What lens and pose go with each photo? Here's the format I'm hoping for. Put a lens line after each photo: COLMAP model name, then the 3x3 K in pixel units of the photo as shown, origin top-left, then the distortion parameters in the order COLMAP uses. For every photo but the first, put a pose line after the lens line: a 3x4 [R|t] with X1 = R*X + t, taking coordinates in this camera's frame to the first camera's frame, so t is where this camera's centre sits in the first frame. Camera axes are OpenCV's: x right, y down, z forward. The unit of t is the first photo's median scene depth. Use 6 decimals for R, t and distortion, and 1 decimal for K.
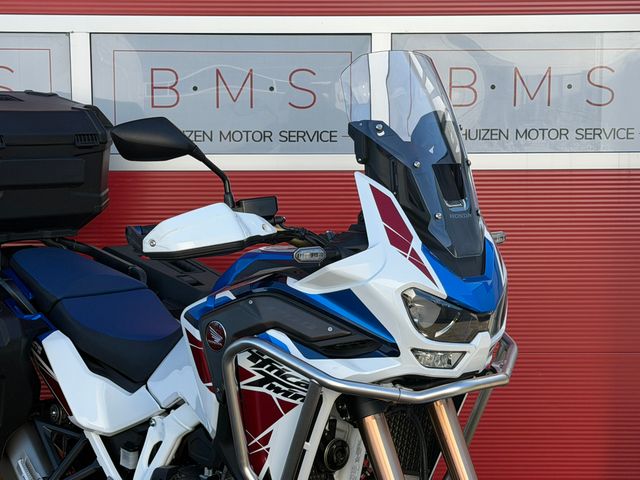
lens RADIAL K [[1259.1, 0, 324.7], [0, 1259.1, 250.9], [0, 0, 1]] dist [0.148126, 0.000000]
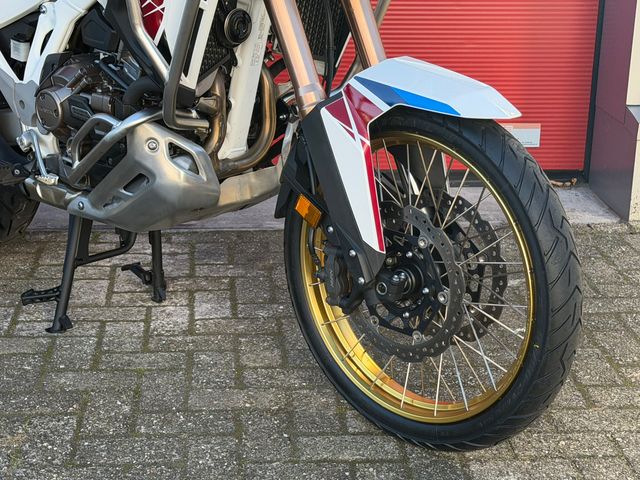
lens RADIAL K [[1259.1, 0, 320.7], [0, 1259.1, 244.9], [0, 0, 1]] dist [0.148126, 0.000000]
pose [[0.998358, 0.003432, 0.057178, 0.016821], [-0.014910, 0.979364, 0.201552, 0.122450], [-0.055307, -0.202073, 0.977808, 0.035548]]
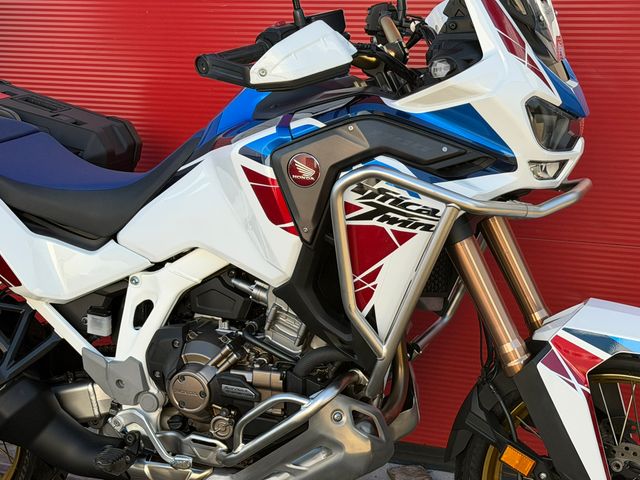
lens RADIAL K [[1257.3, 0, 328.7], [0, 1257.3, 242.6], [0, 0, 1]] dist [0.115158, 0.000000]
pose [[0.903139, -0.118219, 0.412751, -0.402723], [0.065094, 0.987934, 0.140531, -0.004837], [-0.424385, -0.100051, 0.899937, 0.172561]]
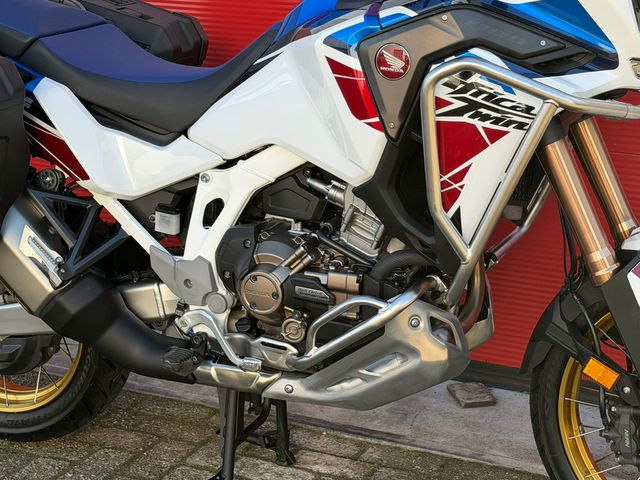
lens RADIAL K [[1257.3, 0, 329.6], [0, 1257.3, 241.8], [0, 0, 1]] dist [0.115158, 0.000000]
pose [[0.915184, -0.112127, 0.387125, -0.423824], [0.039051, 0.980672, 0.191723, 0.020393], [-0.401140, -0.160344, 0.901874, 0.214440]]
